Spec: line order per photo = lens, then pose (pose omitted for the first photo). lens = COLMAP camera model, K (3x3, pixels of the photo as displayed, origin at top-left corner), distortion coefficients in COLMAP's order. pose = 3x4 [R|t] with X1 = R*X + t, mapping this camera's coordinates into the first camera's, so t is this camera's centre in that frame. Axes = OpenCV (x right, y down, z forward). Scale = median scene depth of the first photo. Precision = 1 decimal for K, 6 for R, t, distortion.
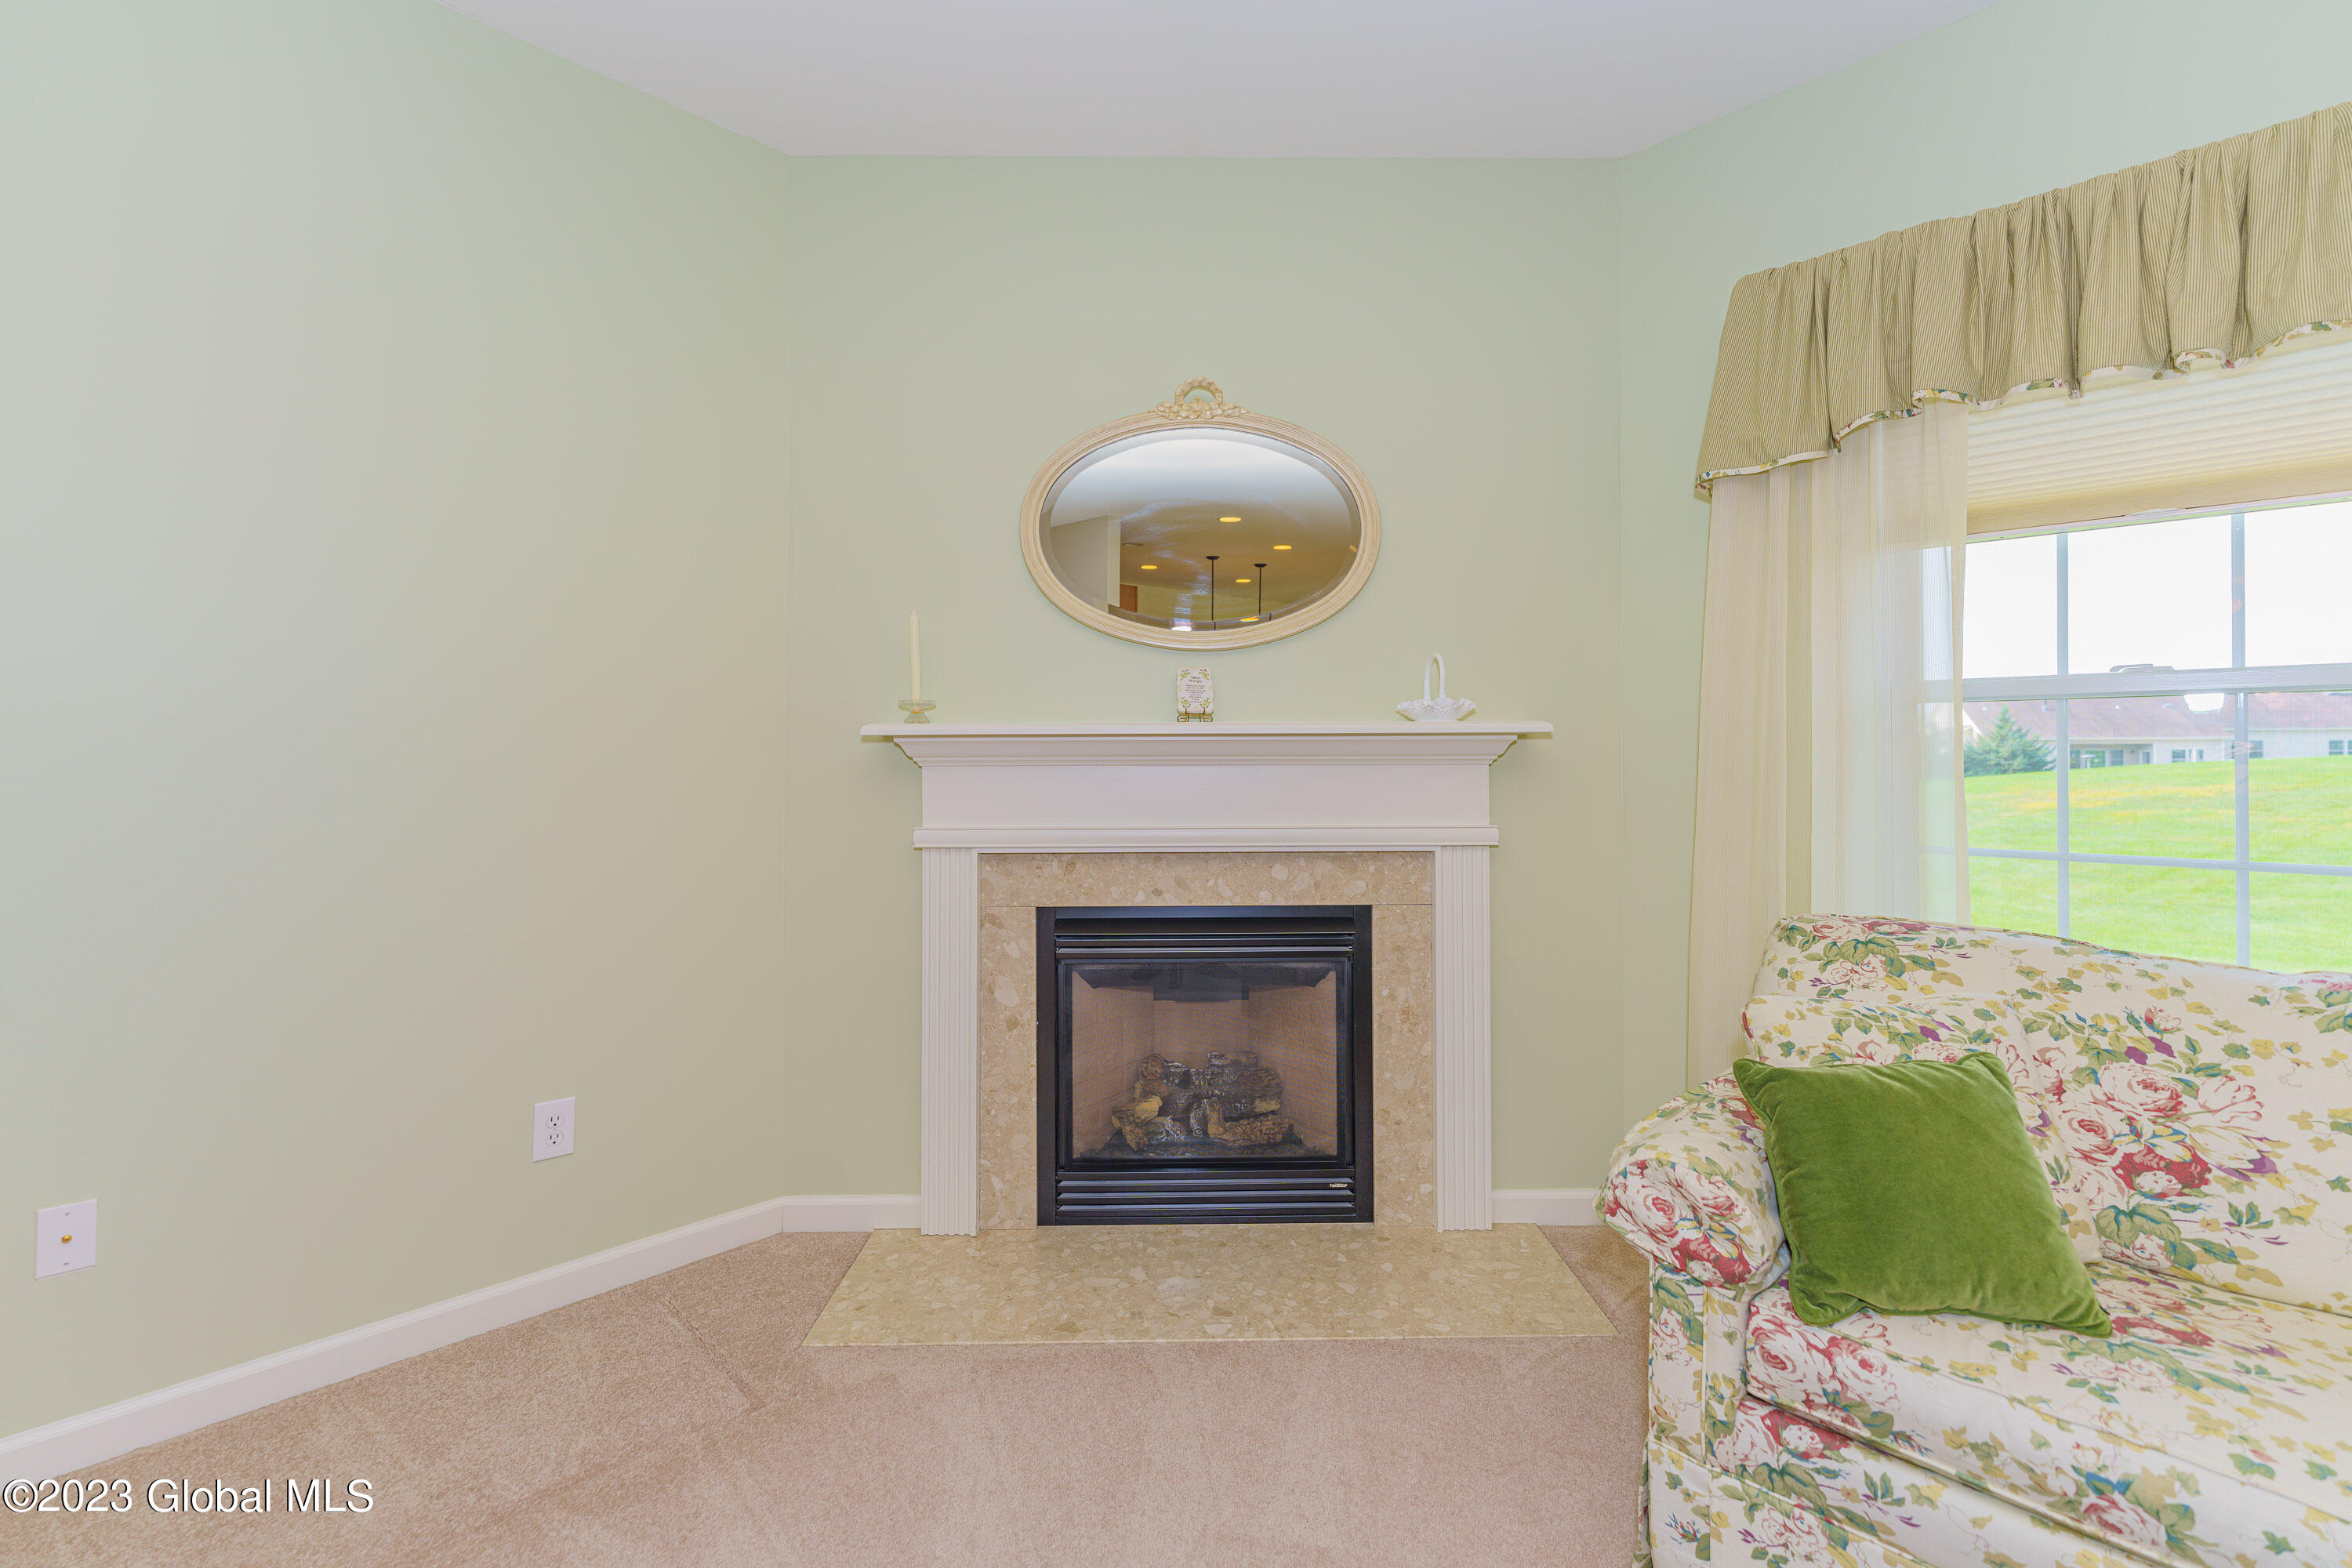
lens RADIAL K [[1006.5, 0, 1188.3], [0, 1006.5, 749.8], [0, 0, 1]] dist [-0.003087, 0.000043]
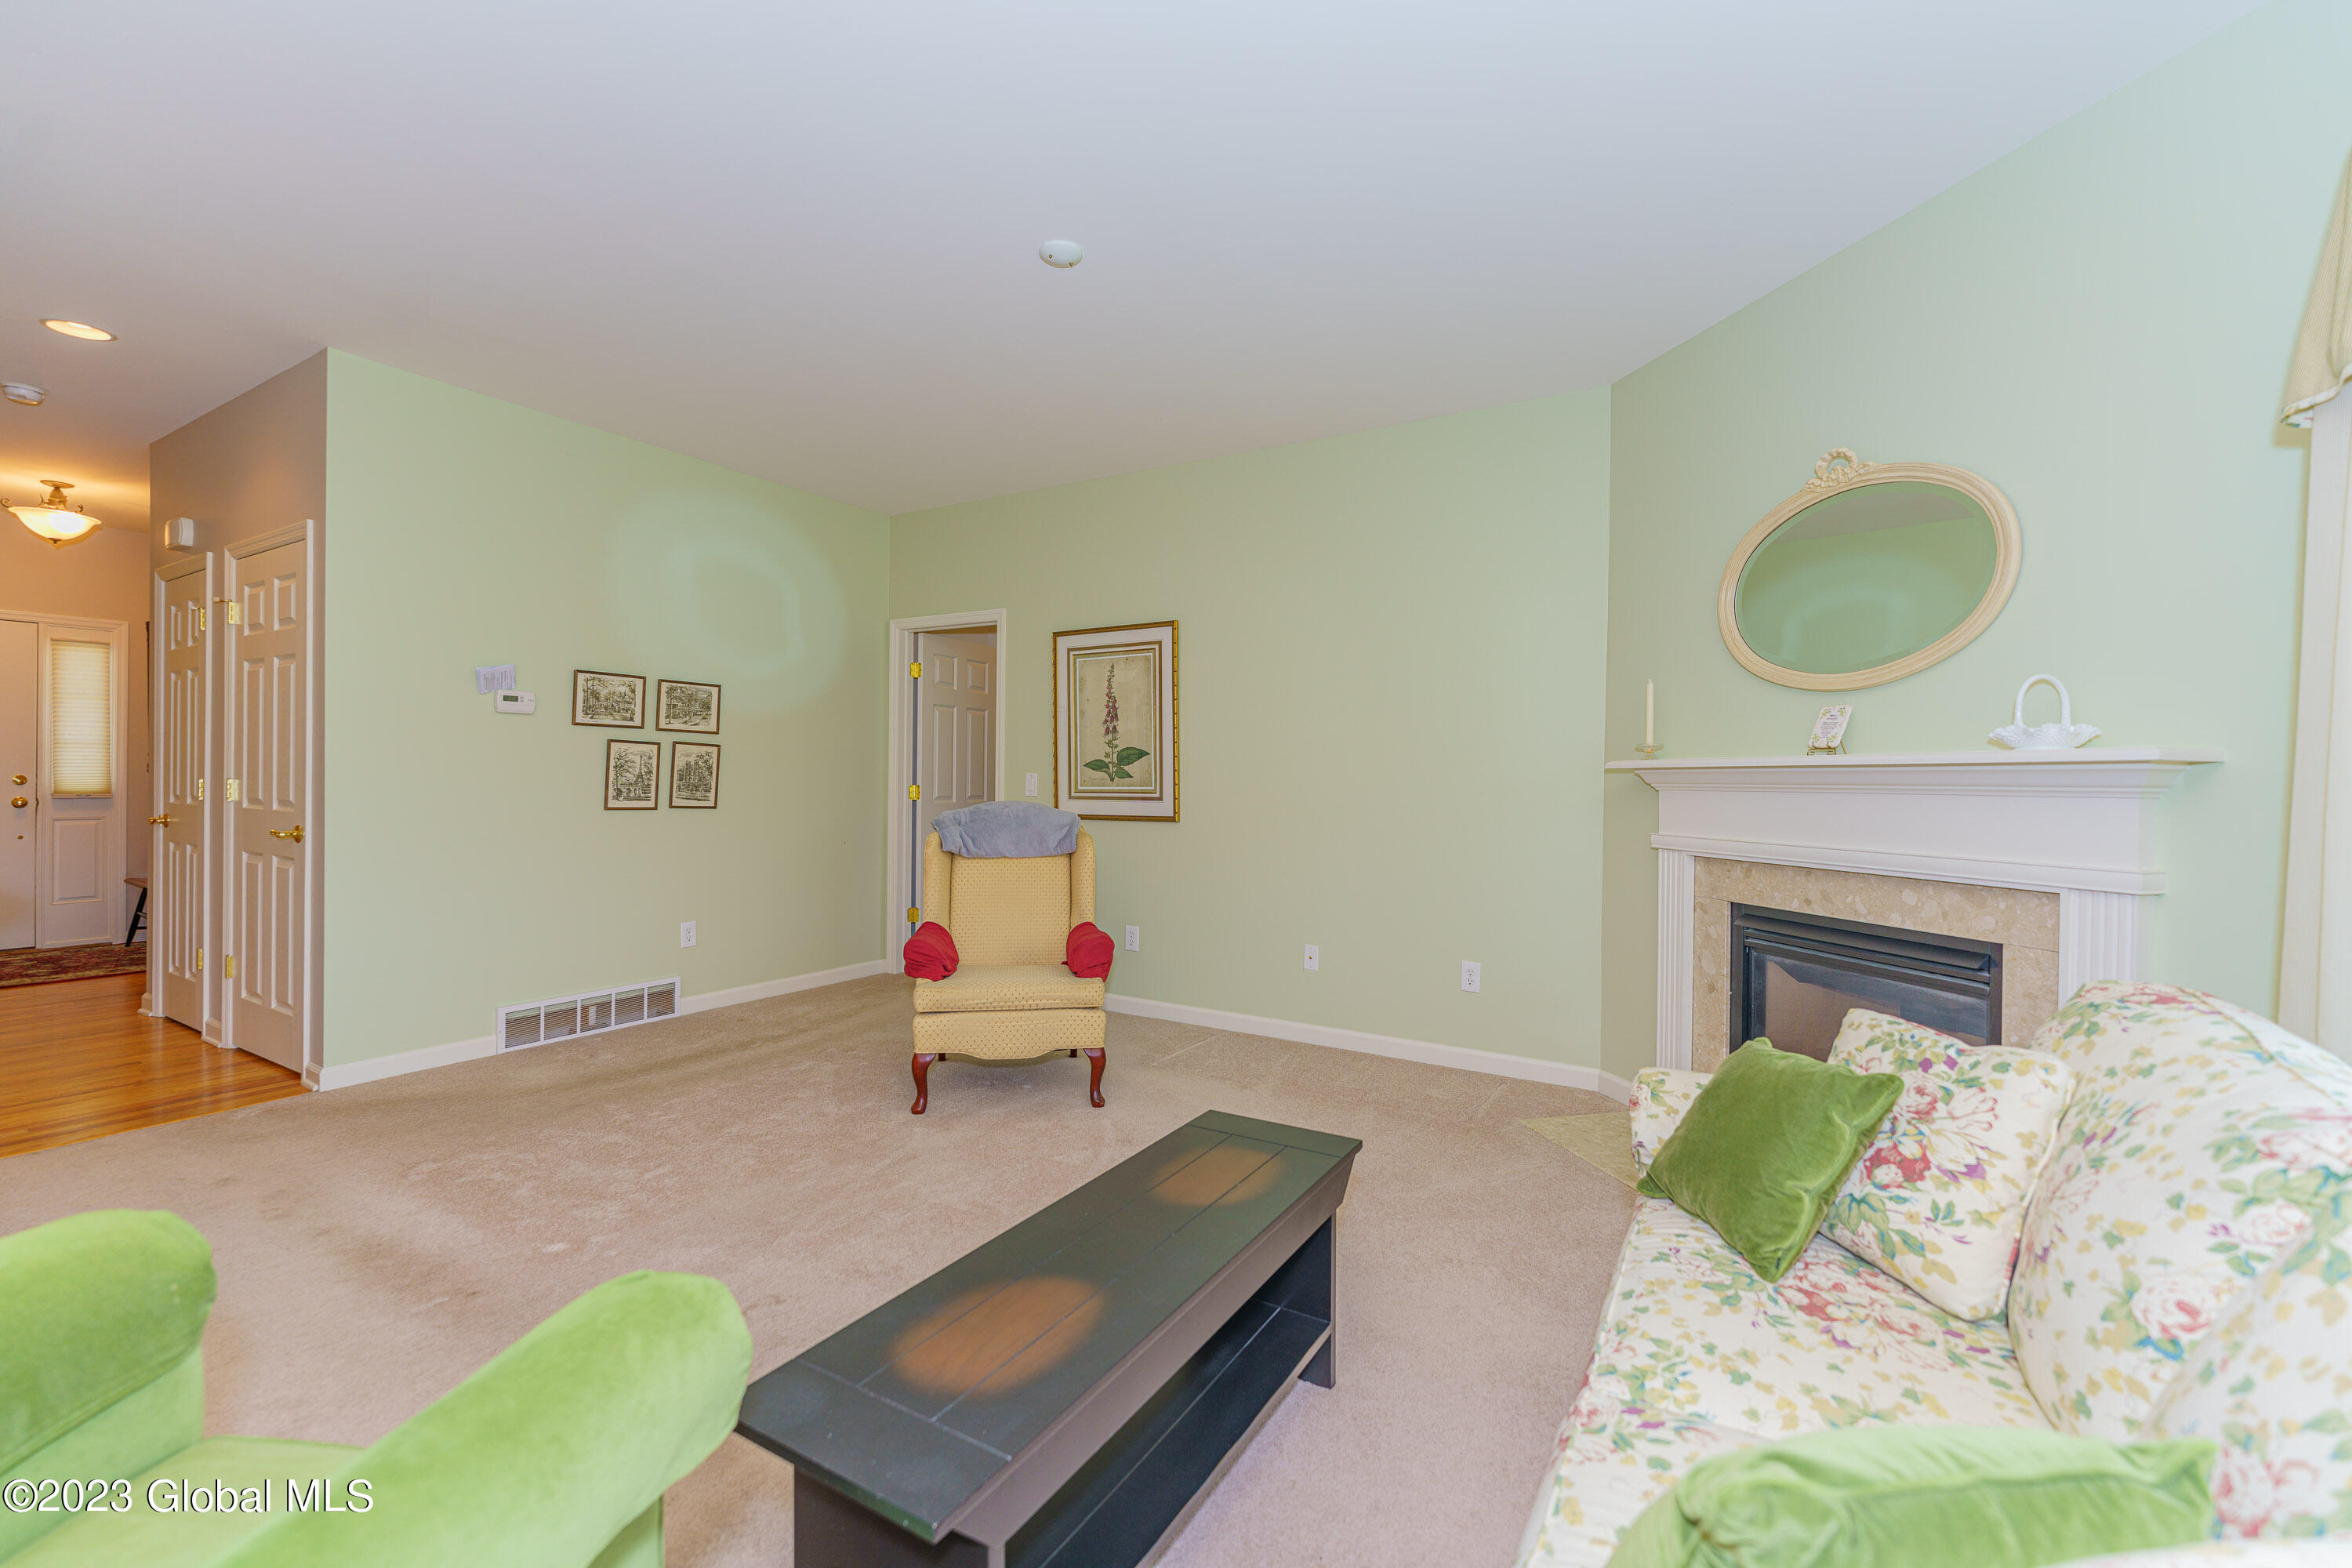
lens RADIAL K [[986.0, 0, 1174.3], [0, 986.0, 778.3], [0, 0, 1]] dist [-0.004214, 0.000688]
pose [[0.220972, 0.003488, -0.975274, 0.936342], [-0.004093, 0.999988, 0.002649, -0.000893], [0.975272, 0.003406, 0.220984, 0.034739]]
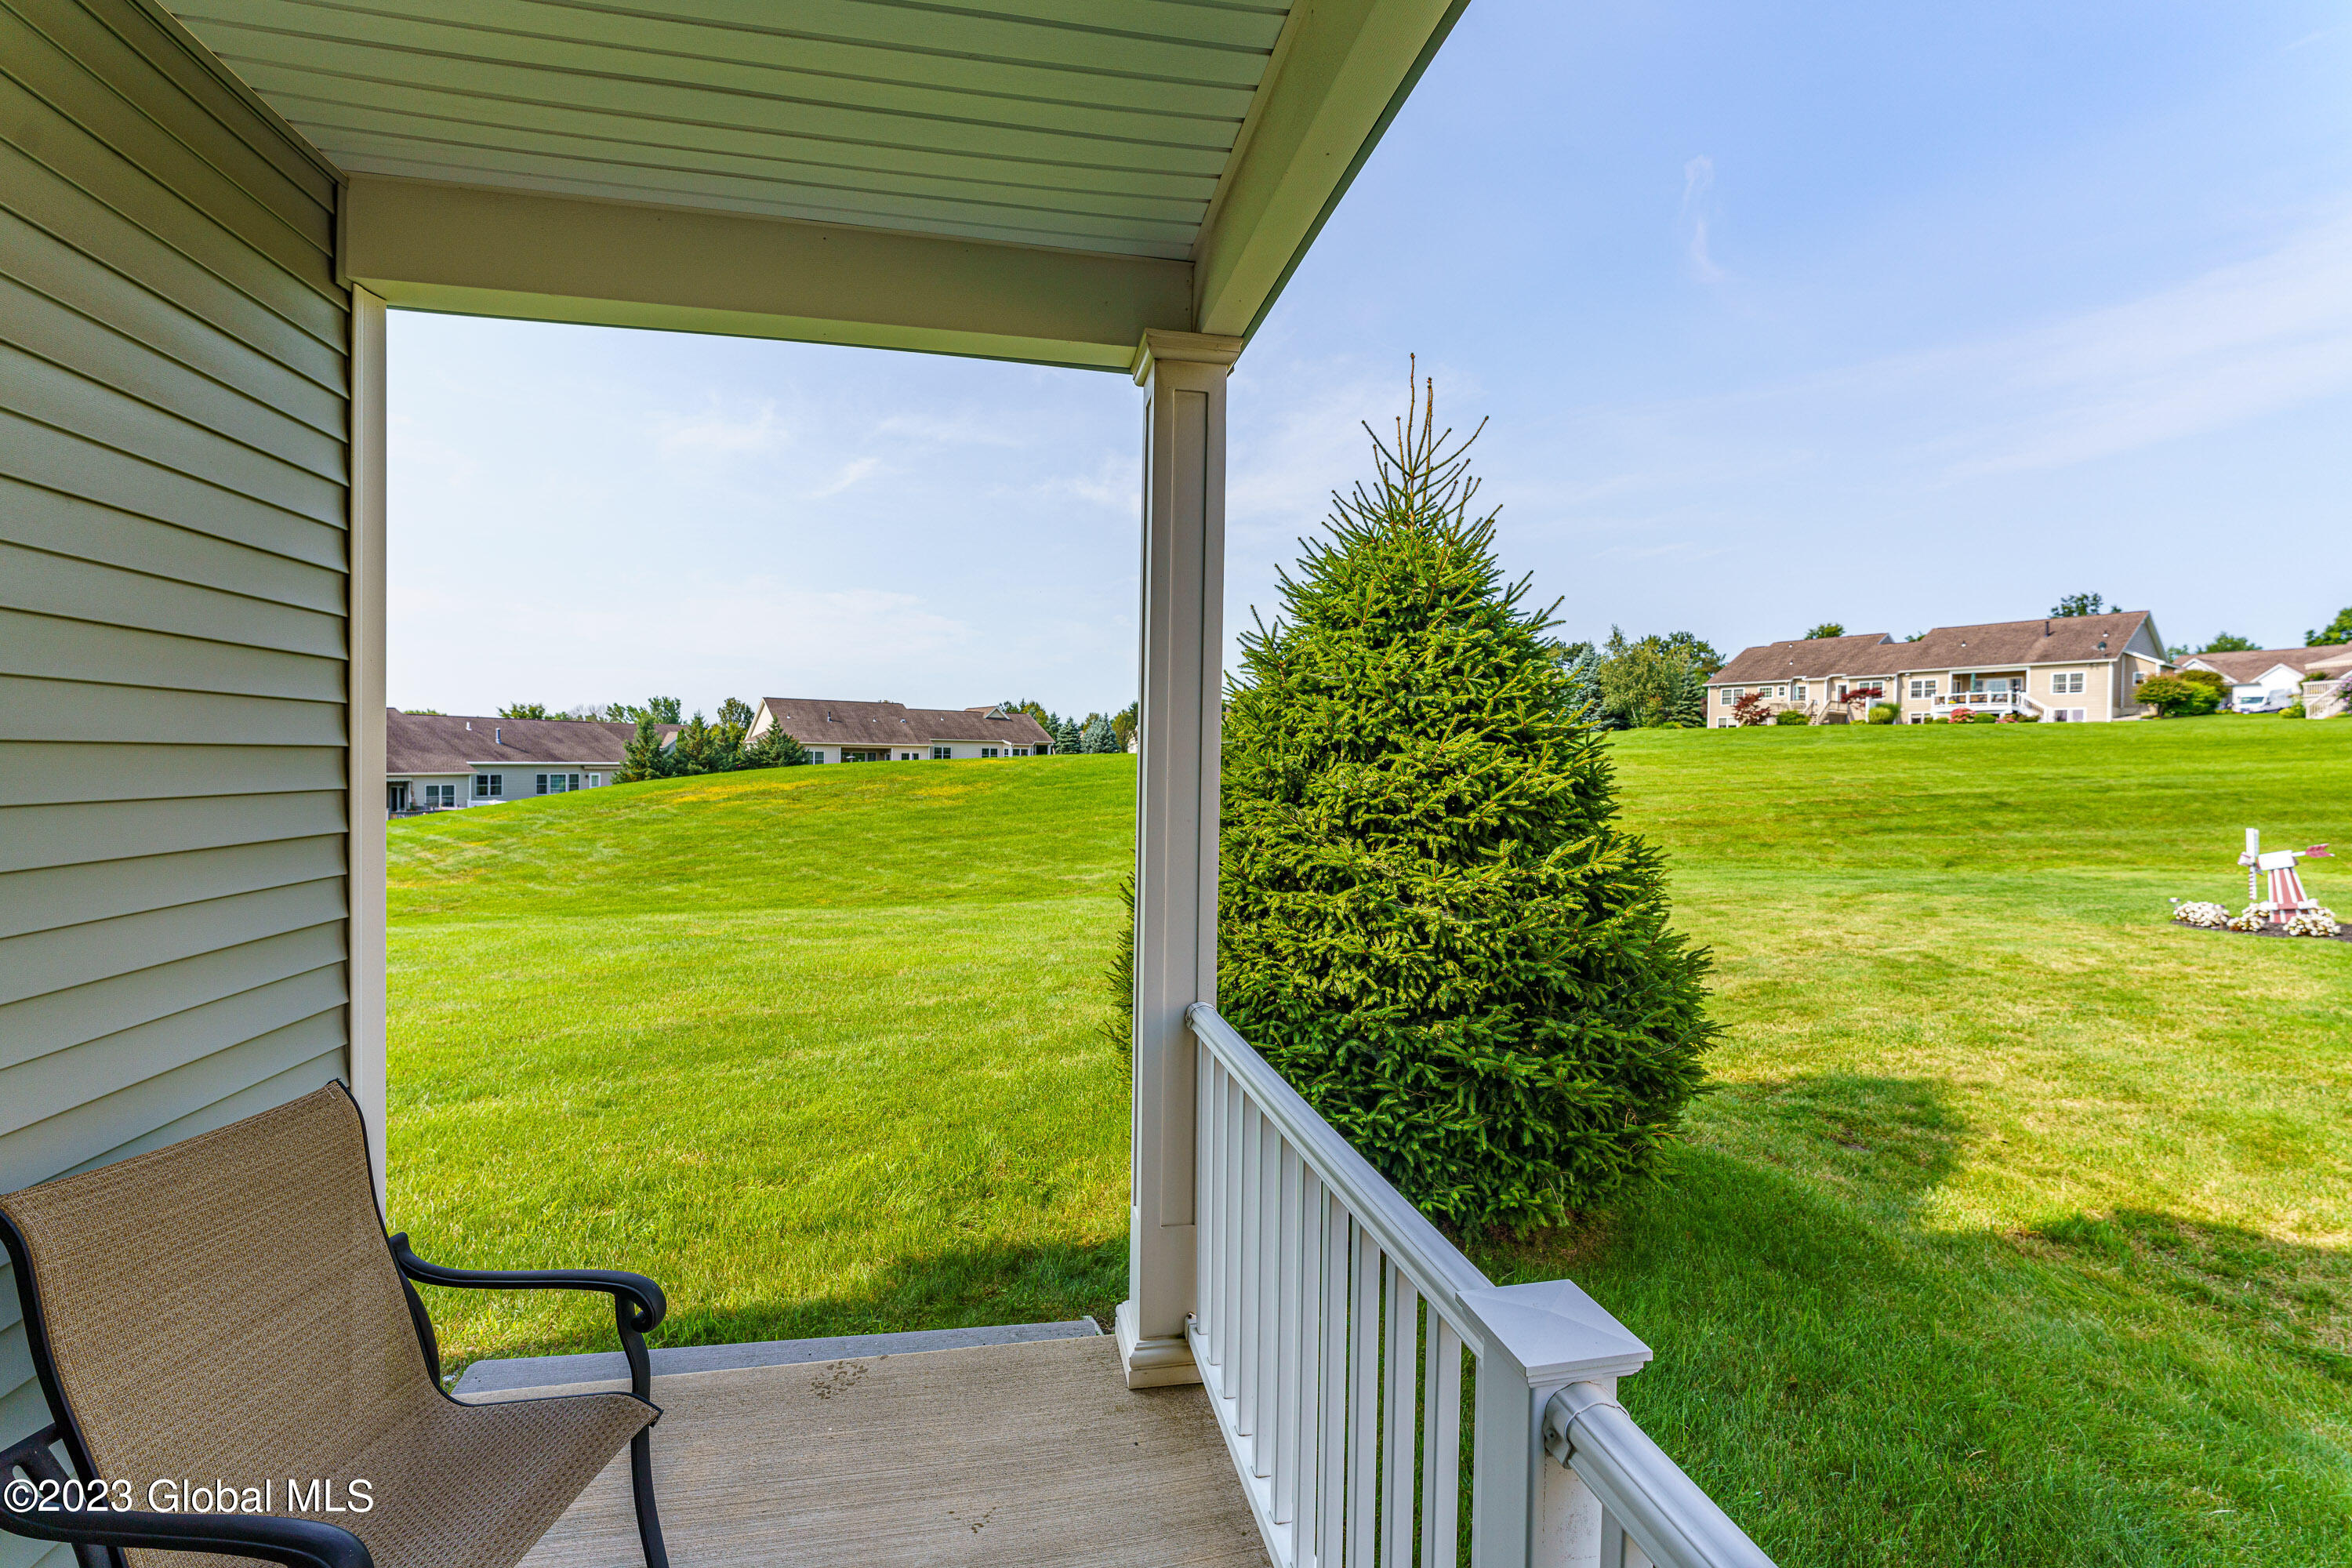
lens RADIAL K [[986.0, 0, 1174.3], [0, 986.0, 778.3], [0, 0, 1]] dist [-0.004214, 0.000688]
pose [[0.564281, -0.008191, 0.825542, 1.891219], [-0.020025, 0.999521, 0.023605, -0.109110], [-0.825340, -0.029851, 0.563847, -1.894276]]
